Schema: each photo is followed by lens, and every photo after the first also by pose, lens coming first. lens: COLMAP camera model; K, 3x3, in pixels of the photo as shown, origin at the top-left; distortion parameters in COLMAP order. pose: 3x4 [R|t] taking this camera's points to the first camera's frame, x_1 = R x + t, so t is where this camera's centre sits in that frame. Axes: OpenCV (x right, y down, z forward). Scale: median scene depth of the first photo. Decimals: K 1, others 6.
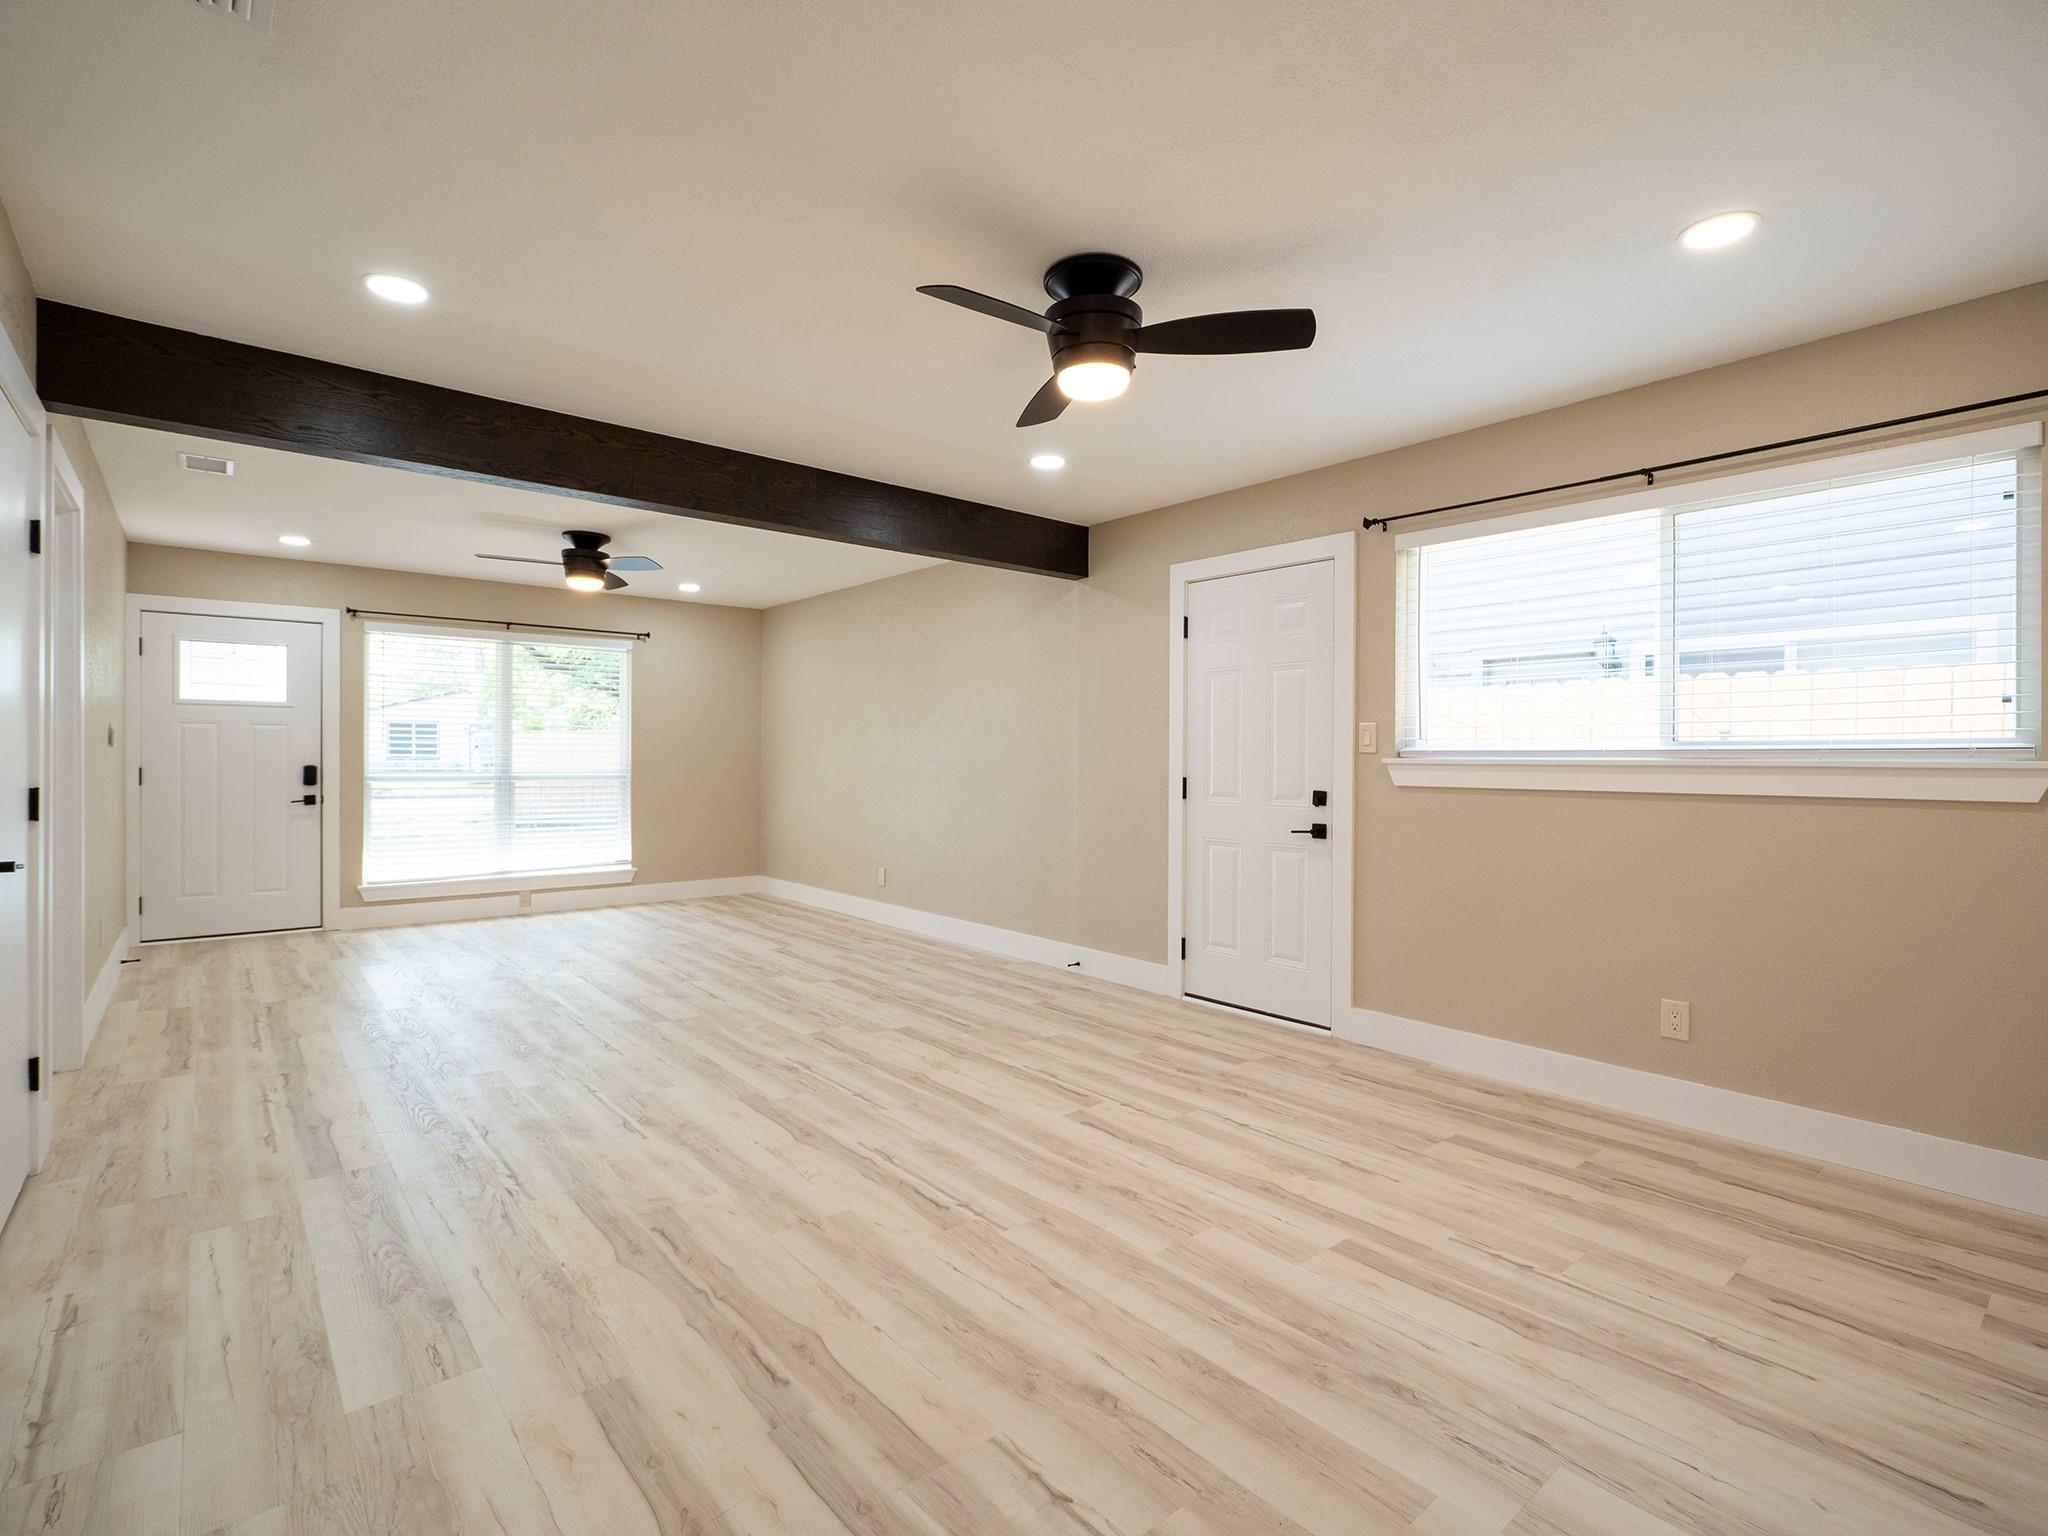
lens RADIAL K [[974.8, 0, 996.9], [0, 974.8, 760.9], [0, 0, 1]] dist [-0.011412, -0.000900]
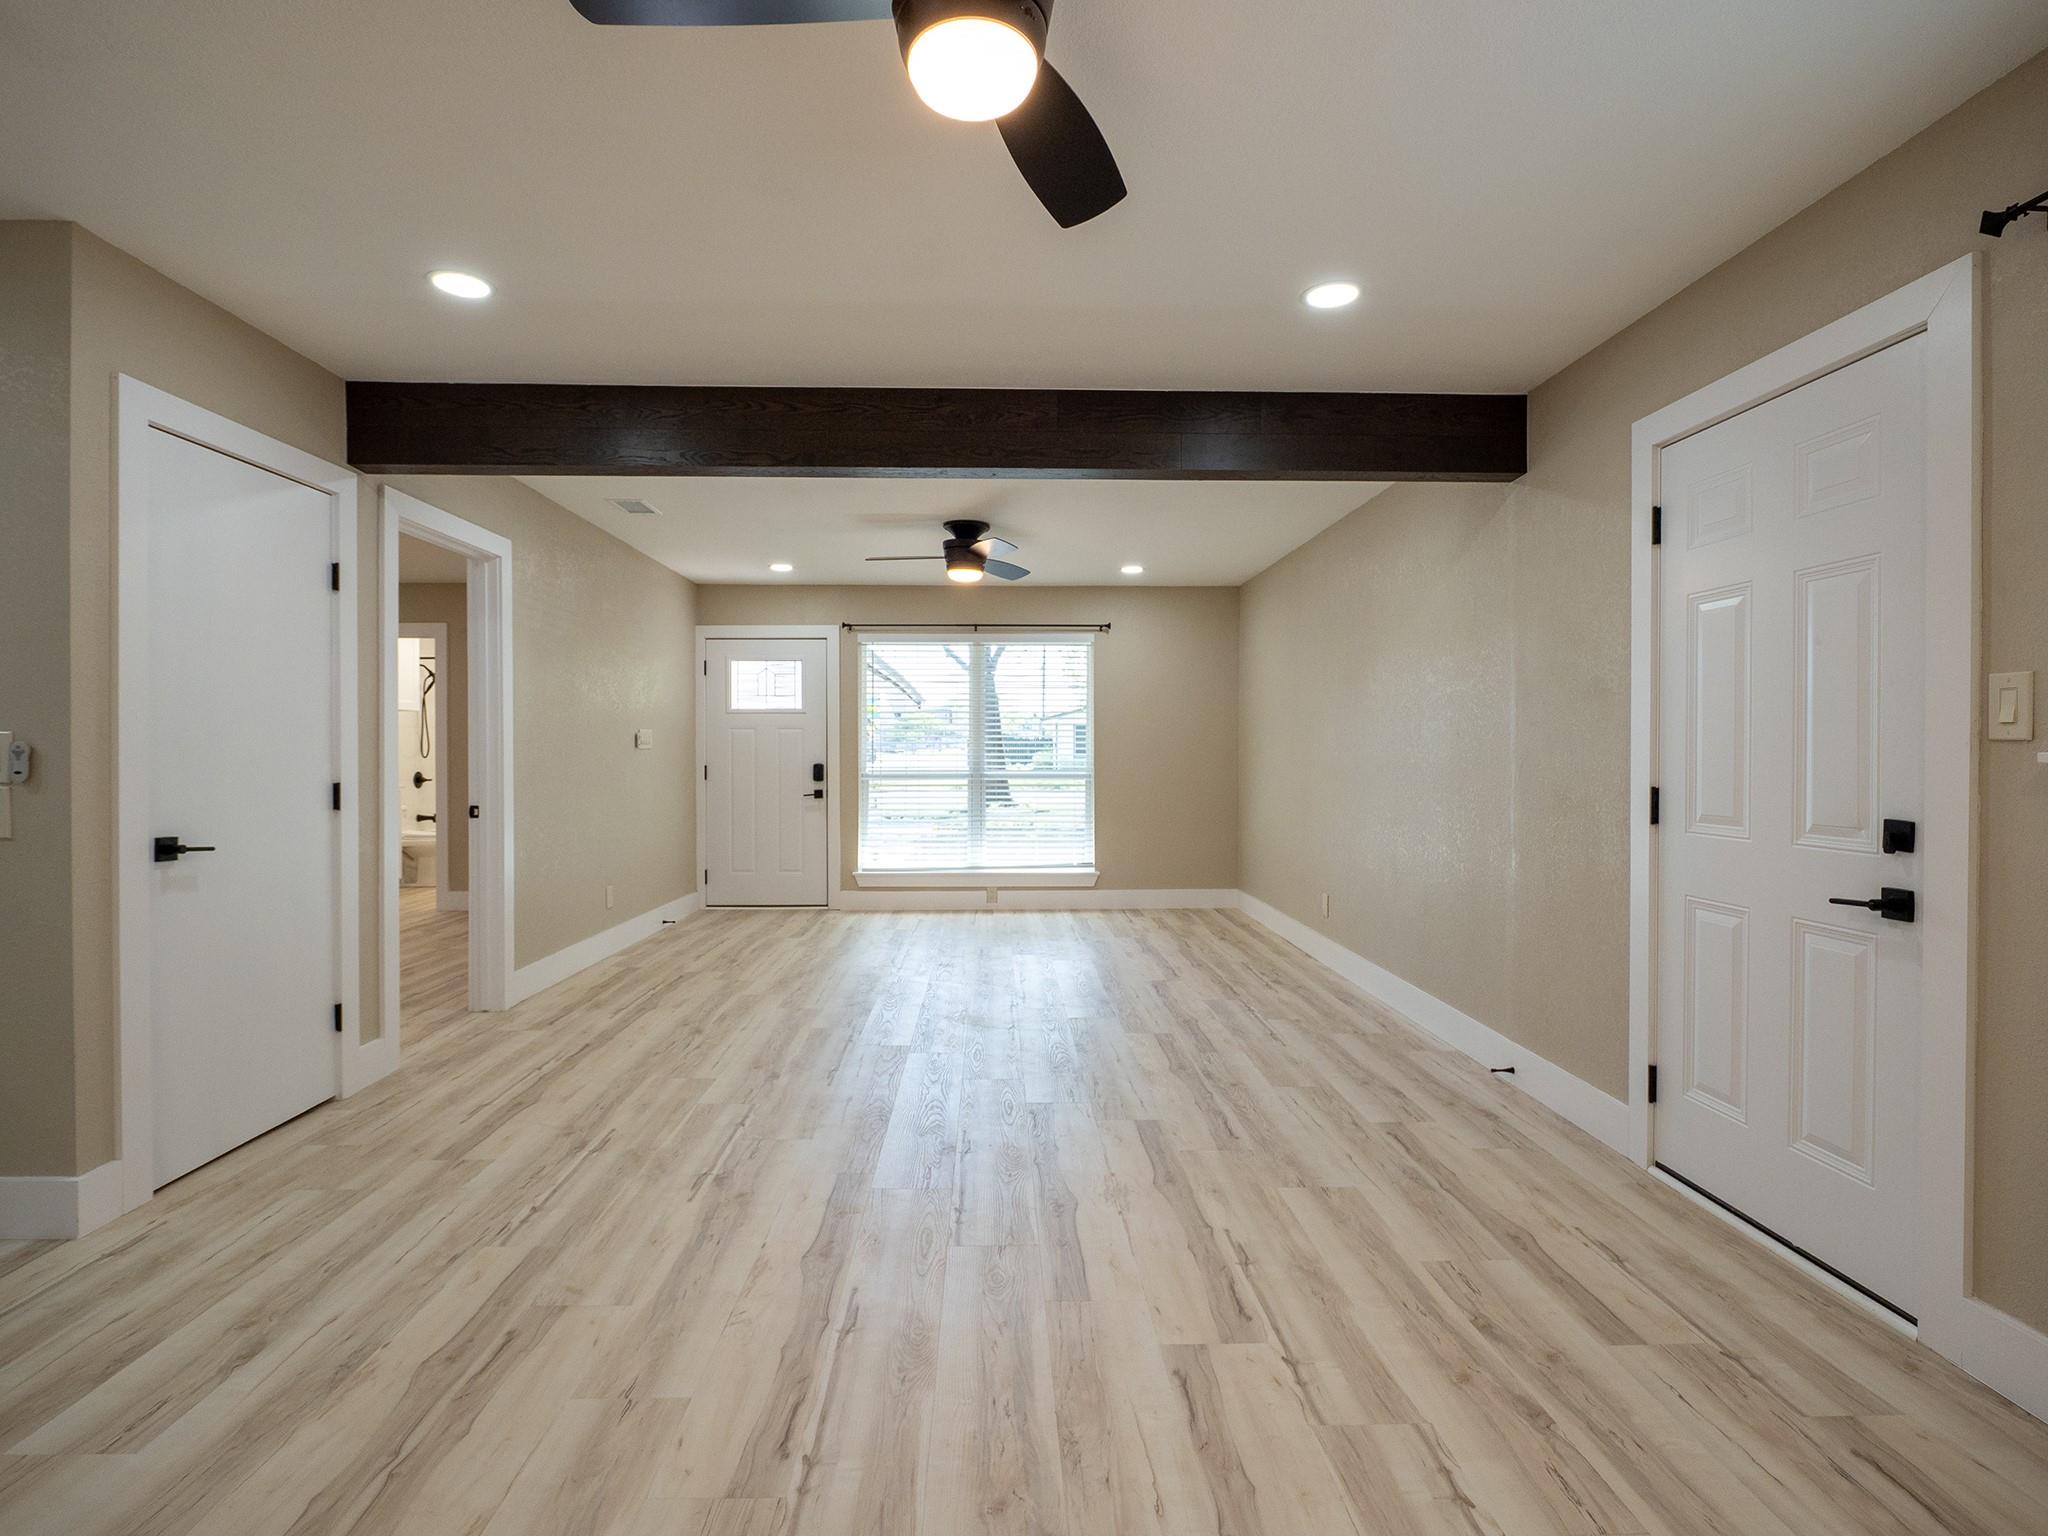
lens RADIAL K [[974.8, 0, 1021.2], [0, 974.8, 769.6], [0, 0, 1]] dist [-0.011412, -0.000900]
pose [[0.789042, 0.004777, -0.614320, 0.265882], [0.002550, 0.999936, 0.011051, -0.000955], [0.614333, -0.010286, 0.788979, 0.341091]]
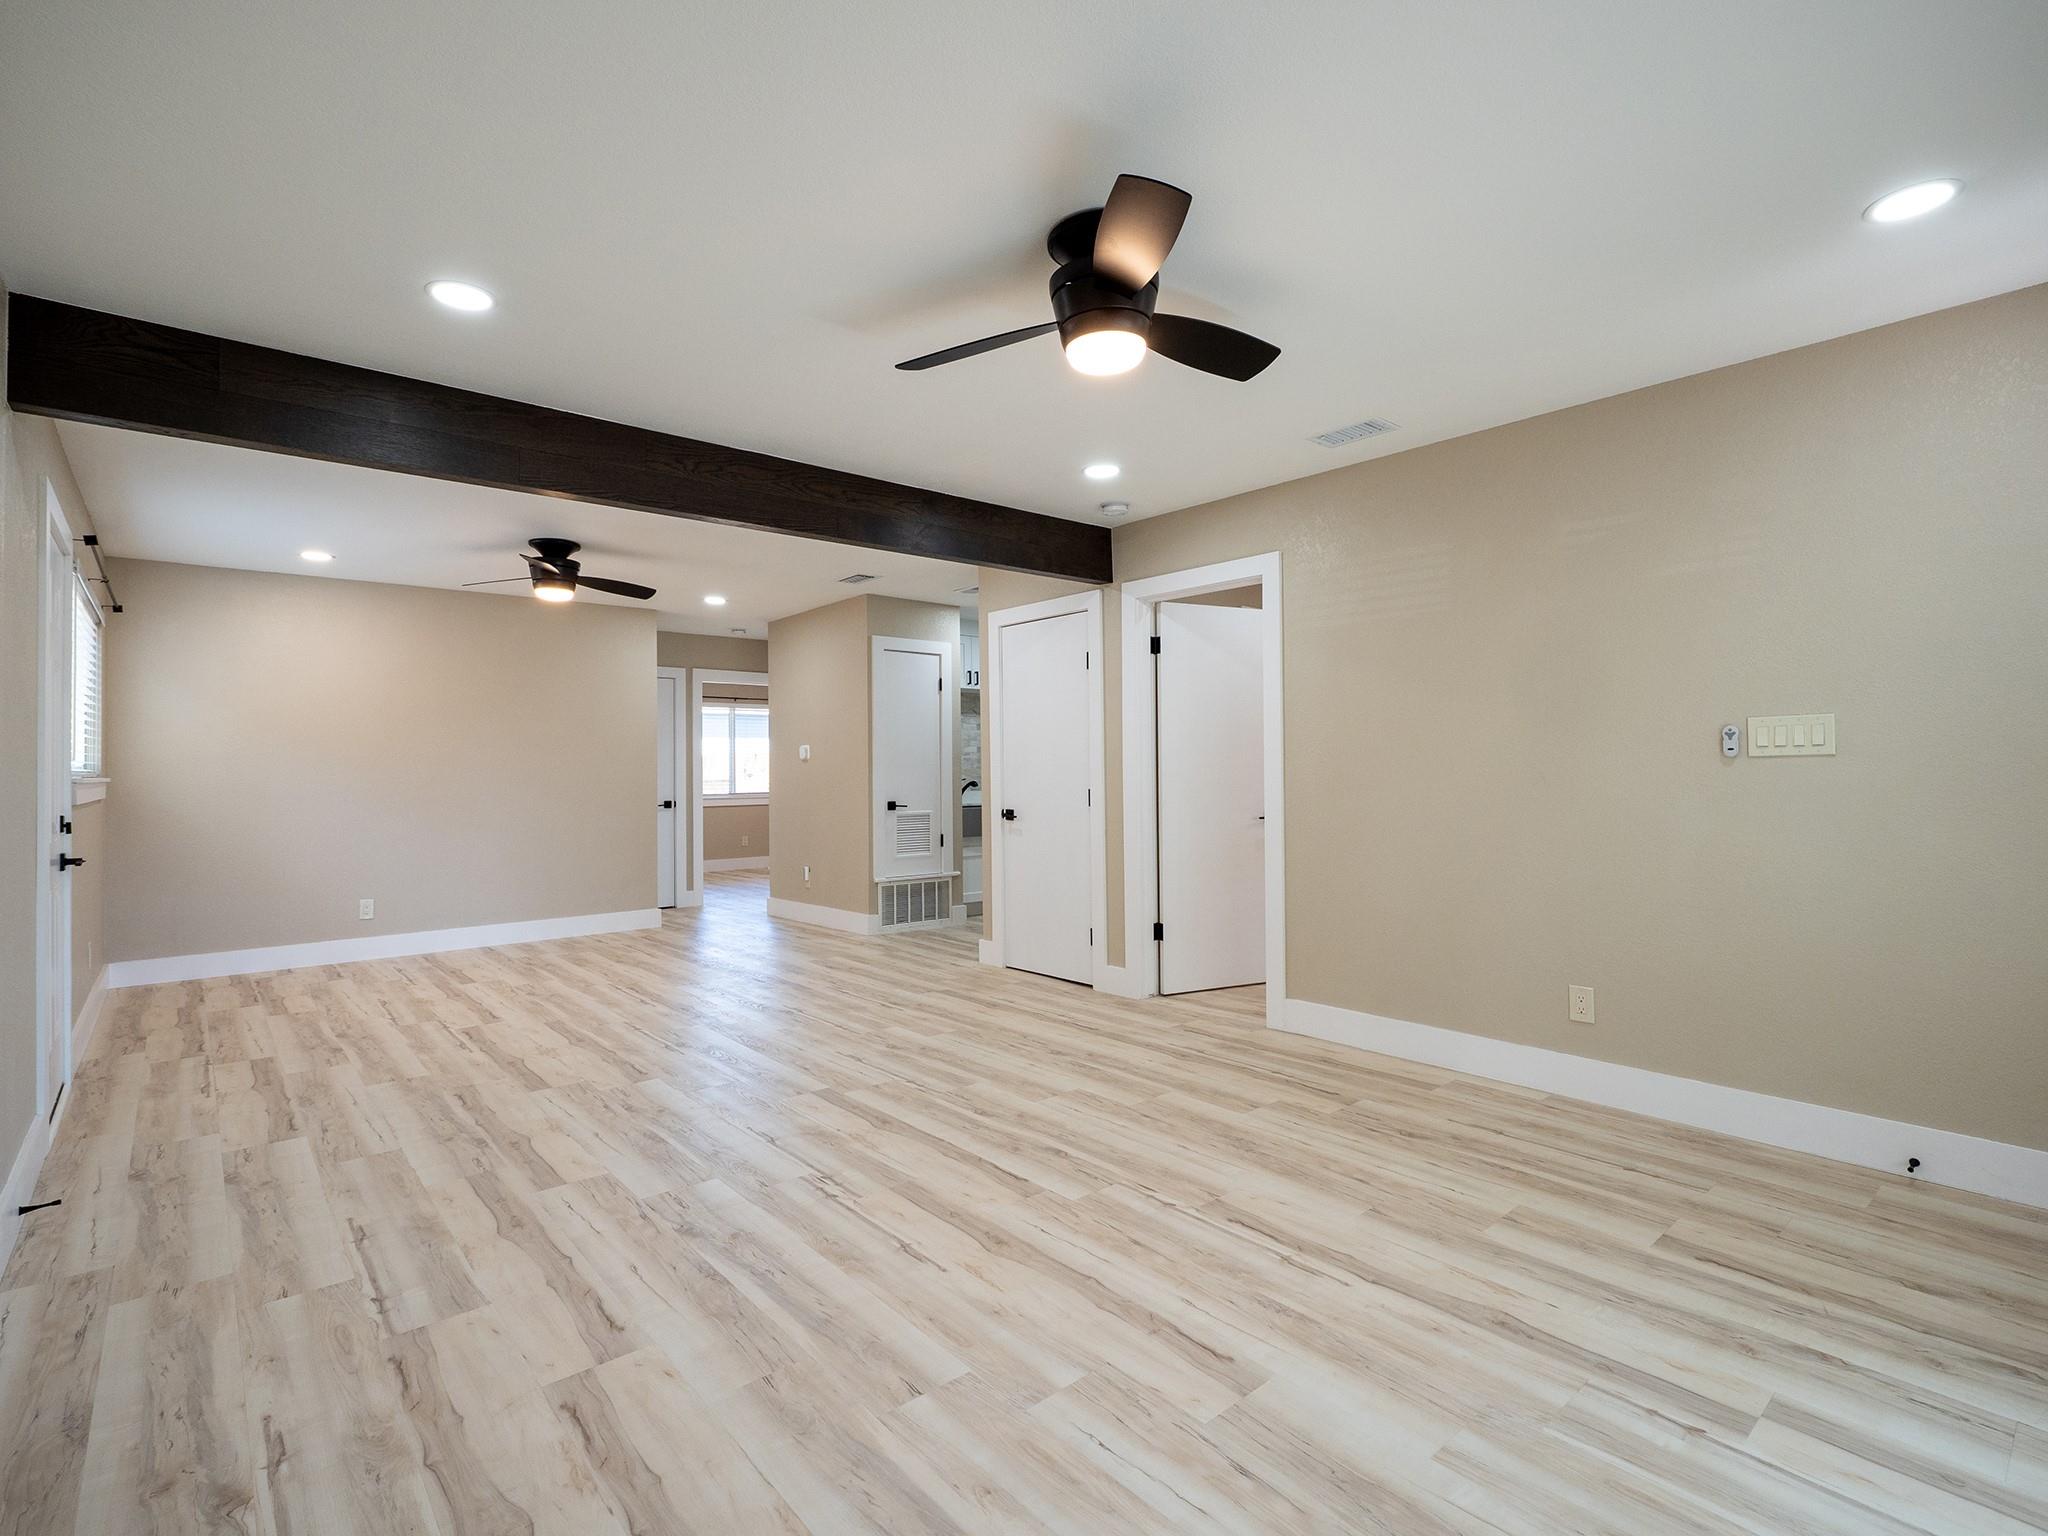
lens RADIAL K [[974.8, 0, 1017.6], [0, 974.8, 769.5], [0, 0, 1]] dist [-0.011412, -0.000900]
pose [[-0.999688, 0.002821, -0.024831, -0.478627], [0.002827, 0.999996, -0.000206, -0.008735], [0.024830, -0.000276, -0.999692, 1.782160]]
